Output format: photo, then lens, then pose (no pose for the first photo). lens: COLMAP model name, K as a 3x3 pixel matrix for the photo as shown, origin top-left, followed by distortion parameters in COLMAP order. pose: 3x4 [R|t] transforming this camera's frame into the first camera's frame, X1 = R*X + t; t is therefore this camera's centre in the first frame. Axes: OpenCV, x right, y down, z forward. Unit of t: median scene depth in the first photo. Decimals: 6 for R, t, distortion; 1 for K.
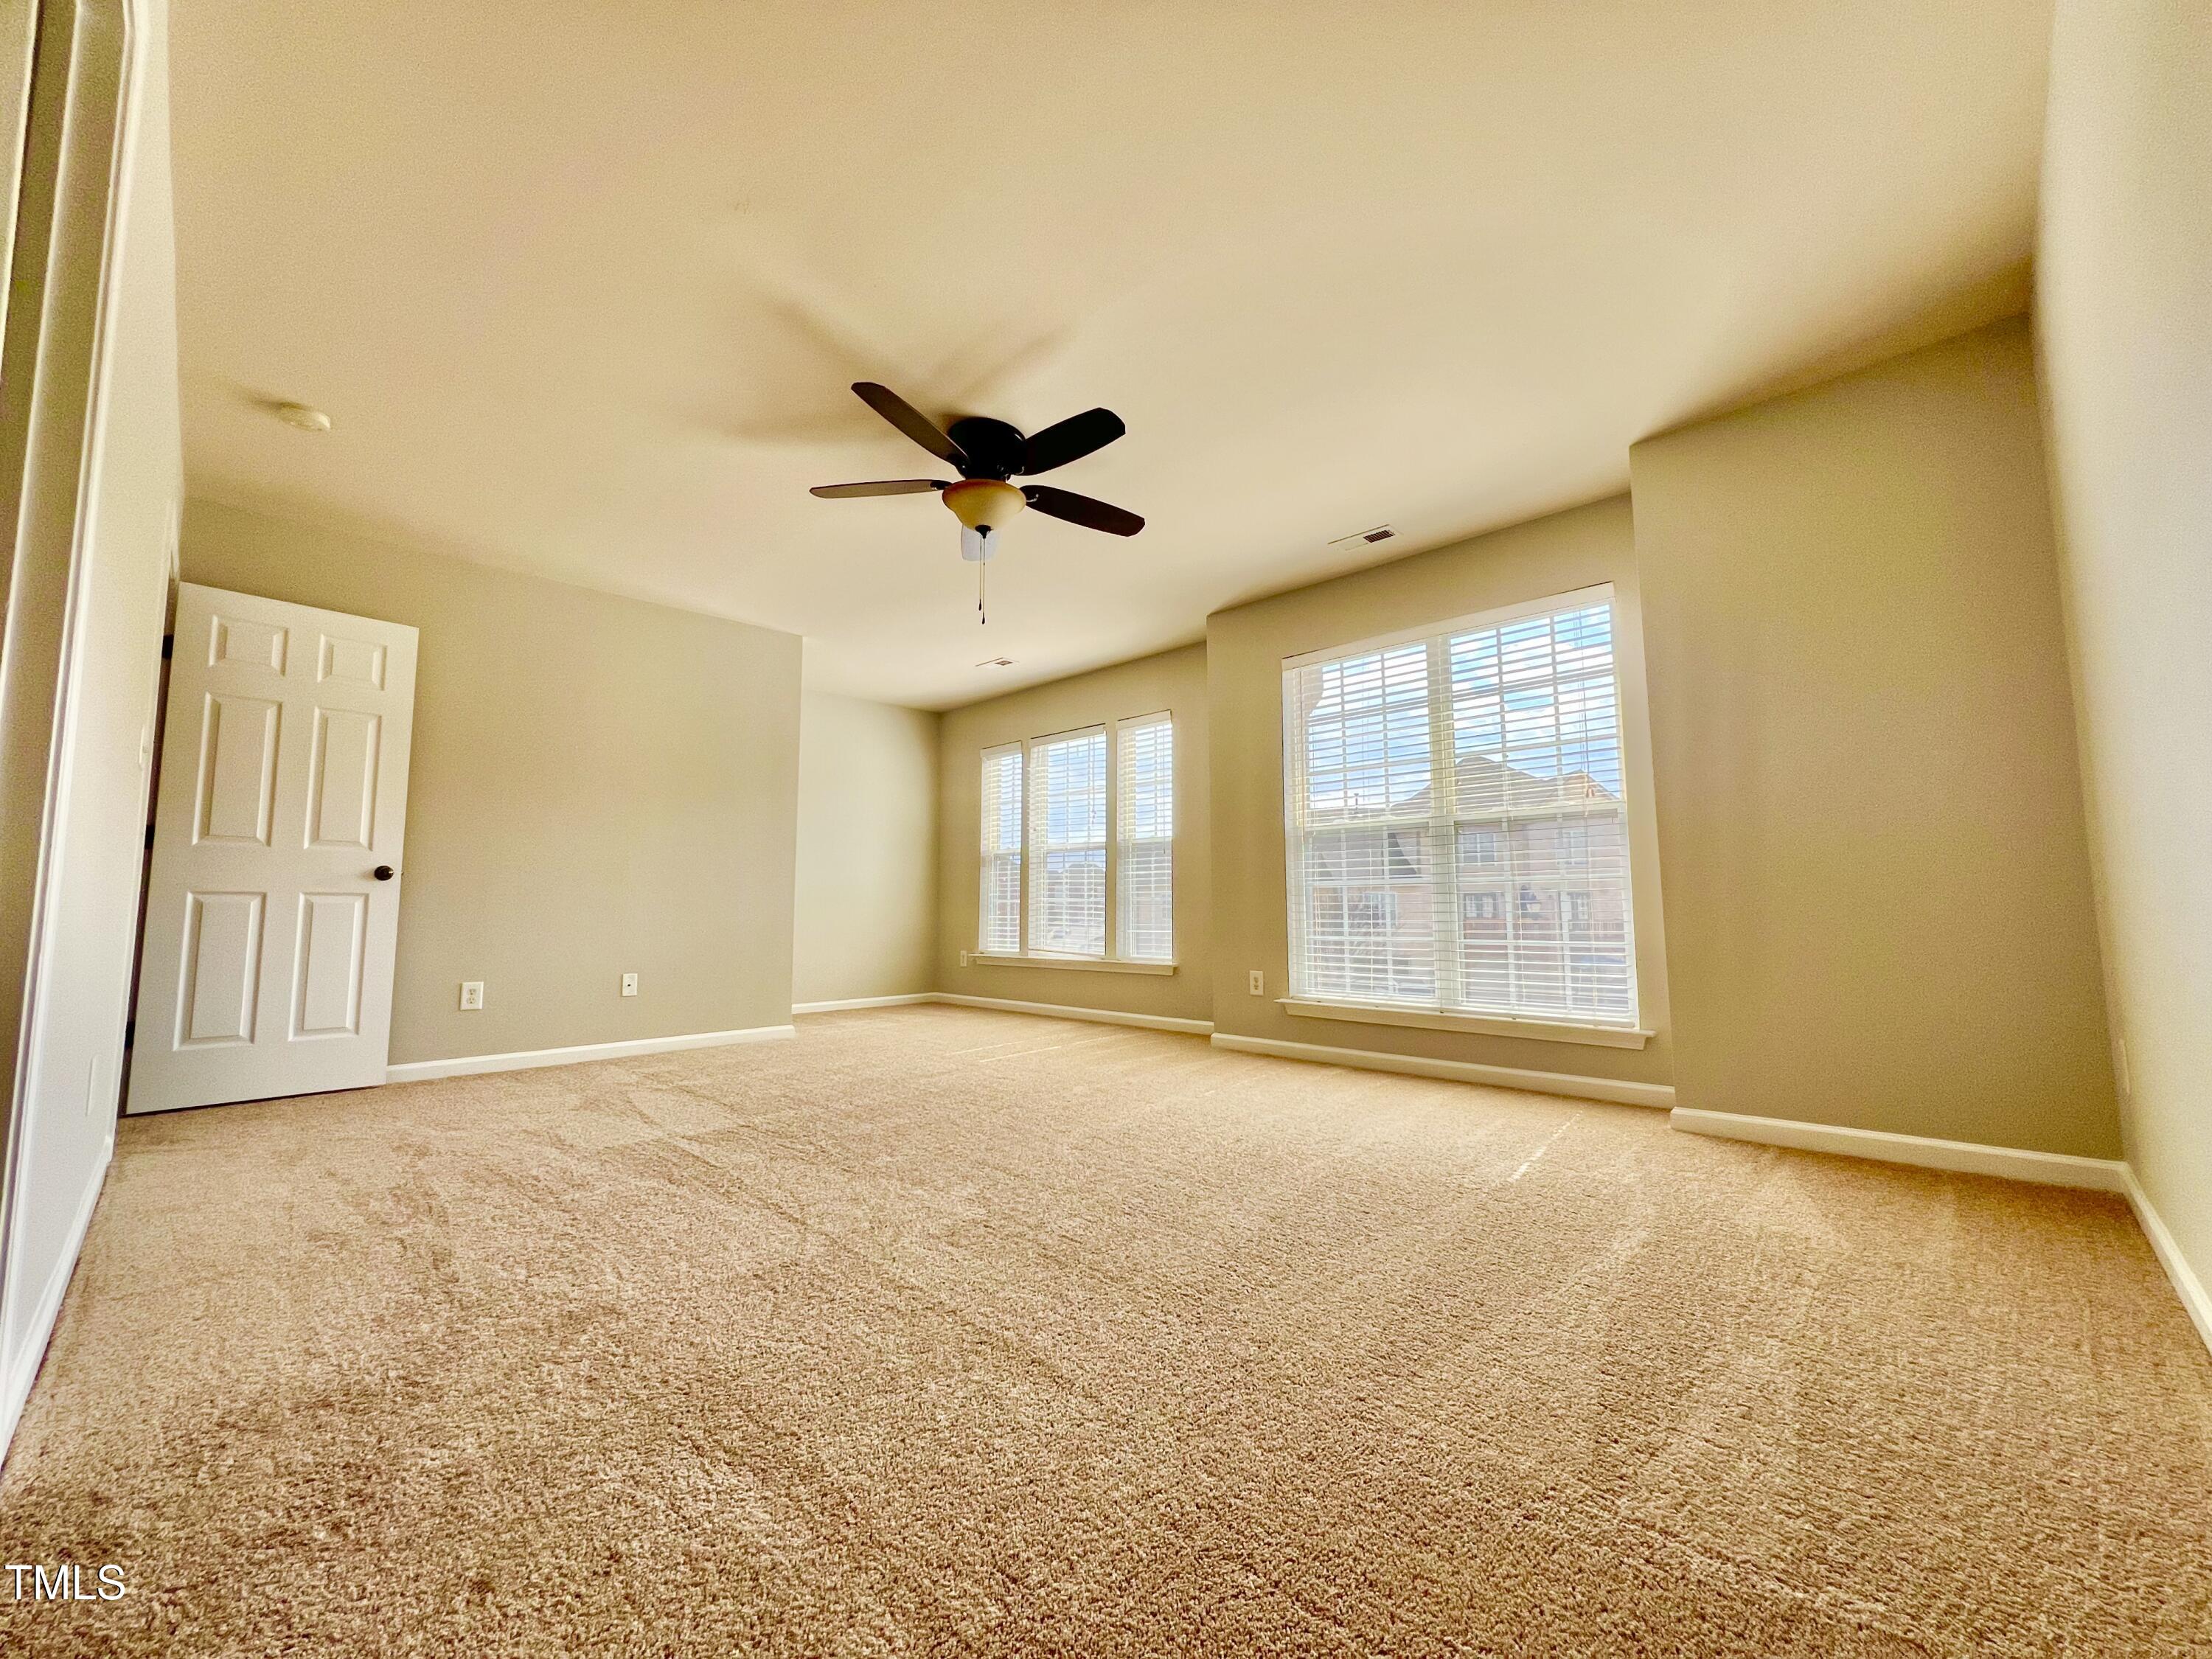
lens RADIAL K [[888.2, 0, 1104.2], [0, 888.2, 829.8], [0, 0, 1]] dist [0.000856, -0.000358]
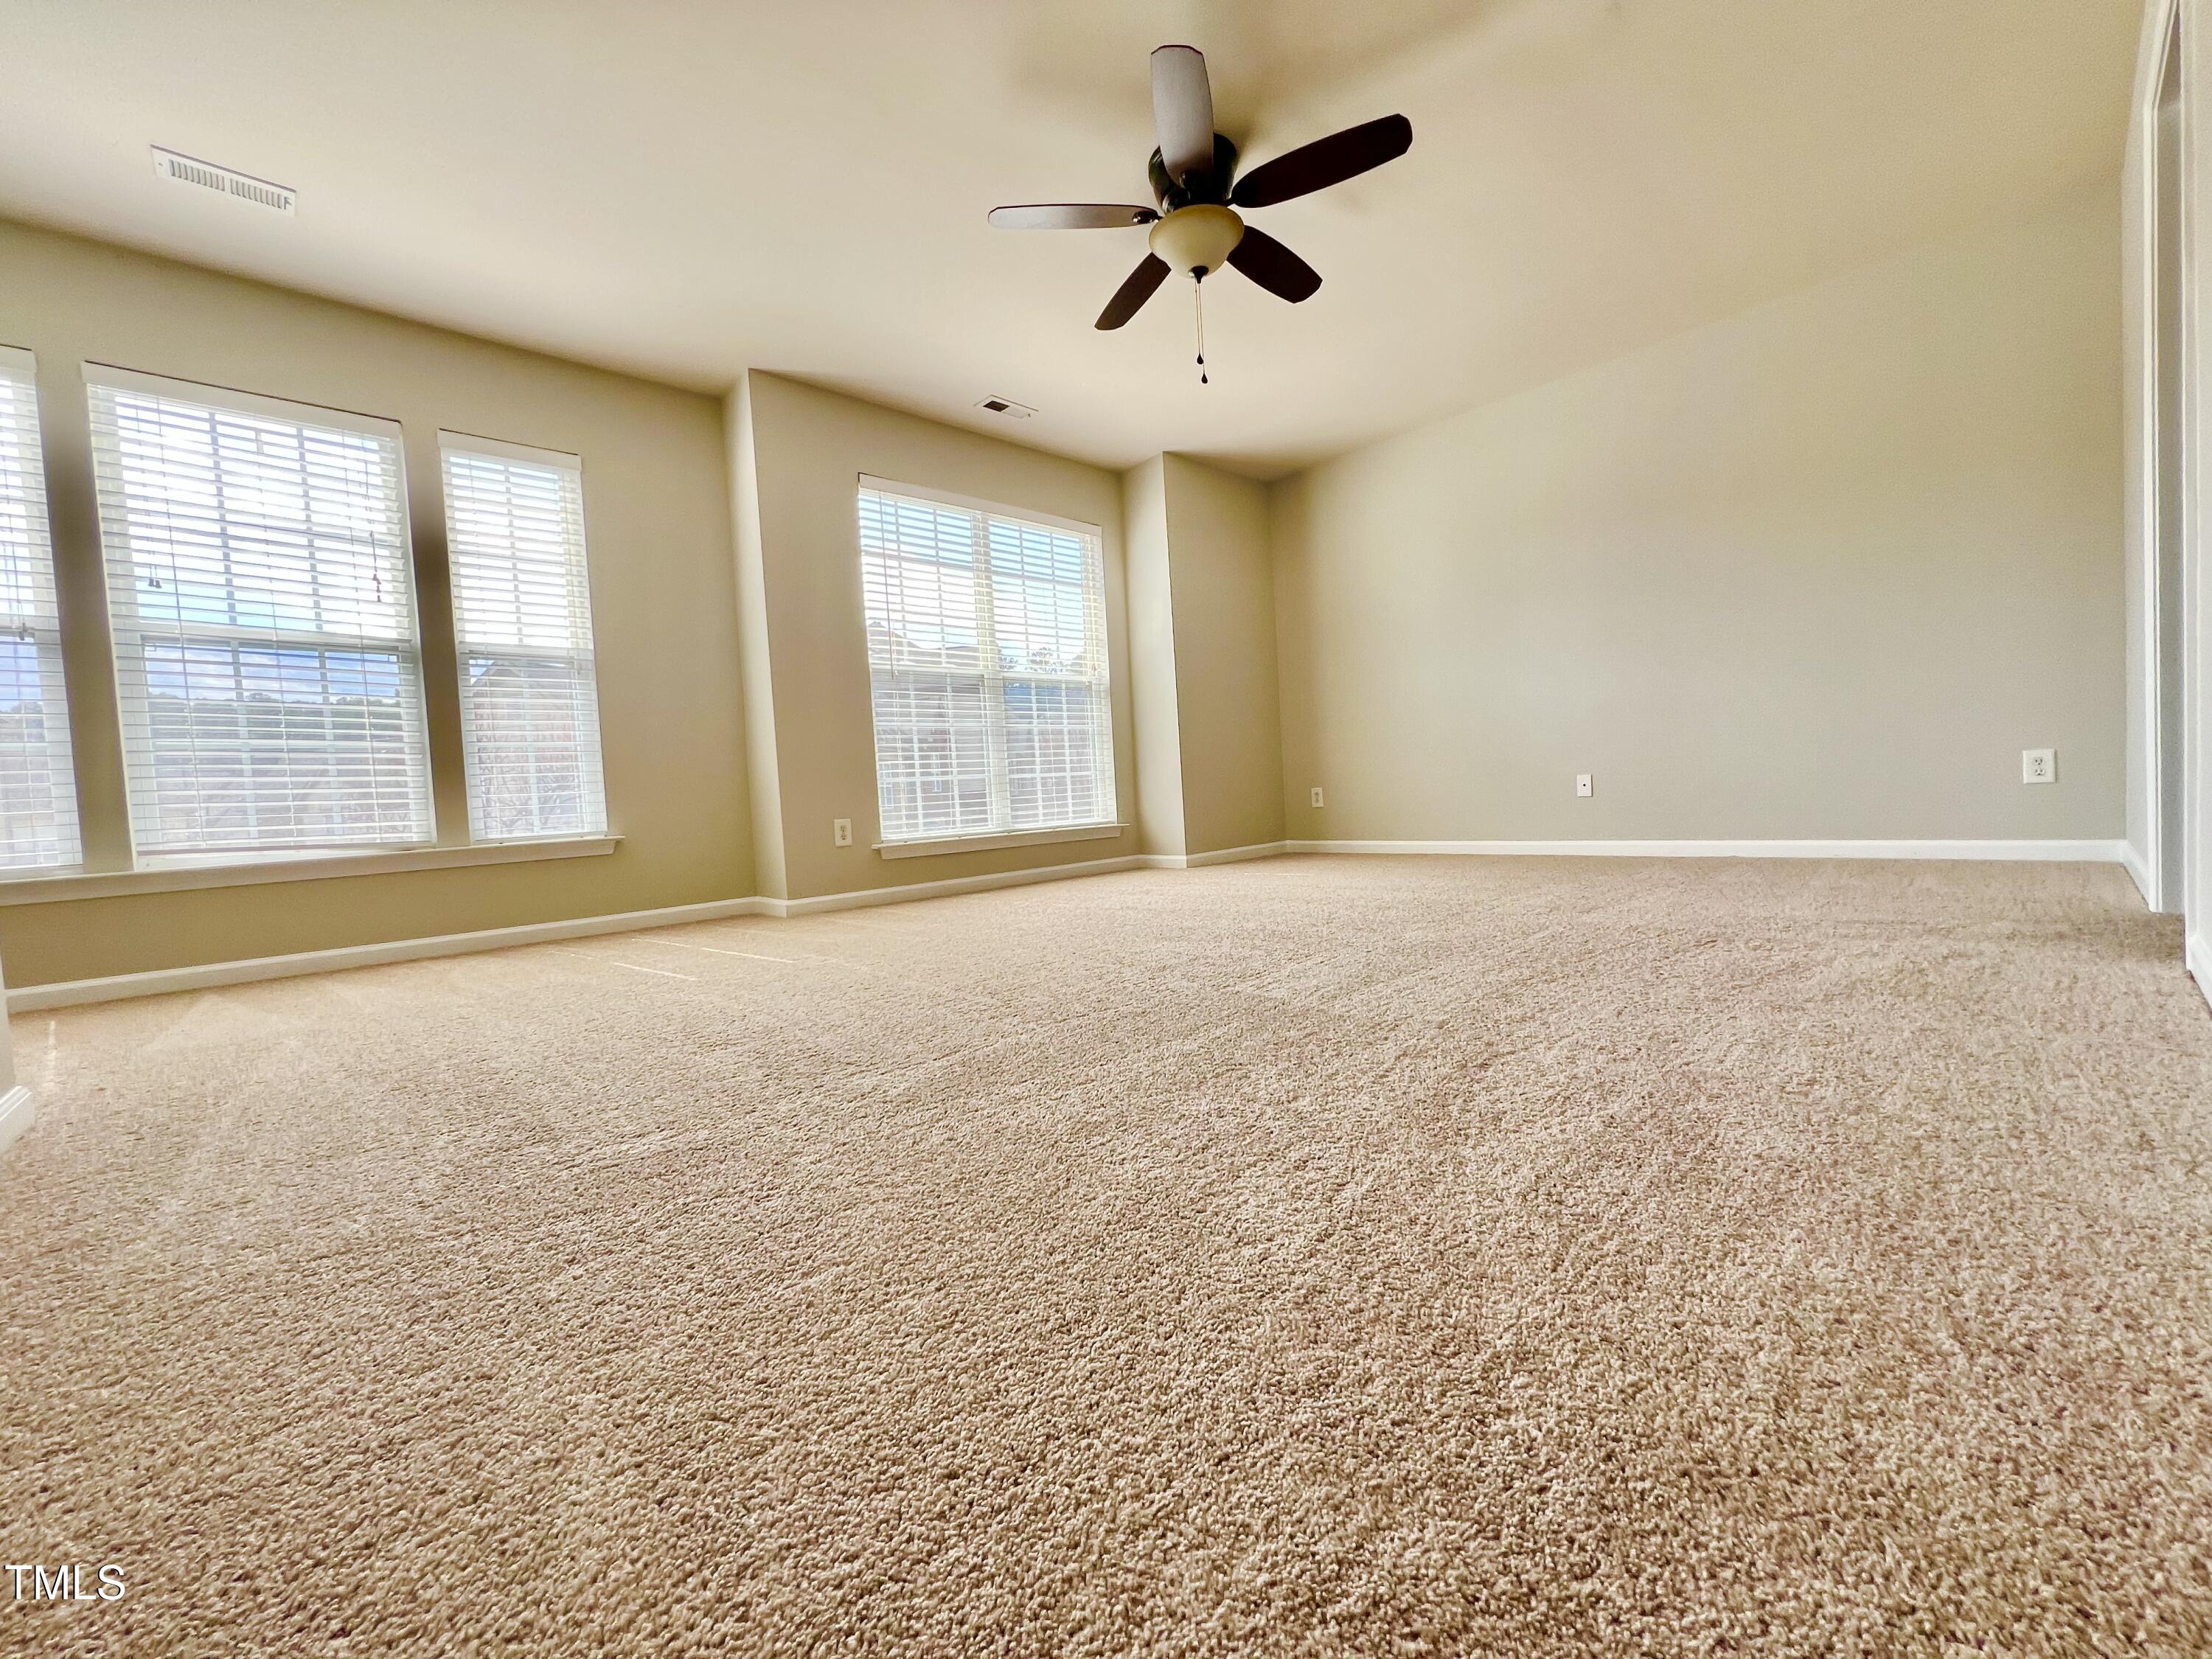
lens RADIAL K [[888.2, 0, 1104.2], [0, 888.2, 829.8], [0, 0, 1]] dist [0.000856, -0.000358]
pose [[0.035154, -0.046807, 0.998285, -0.707657], [-0.036495, 0.998176, 0.048087, 0.117904], [-0.998715, -0.038122, 0.033382, 0.710592]]
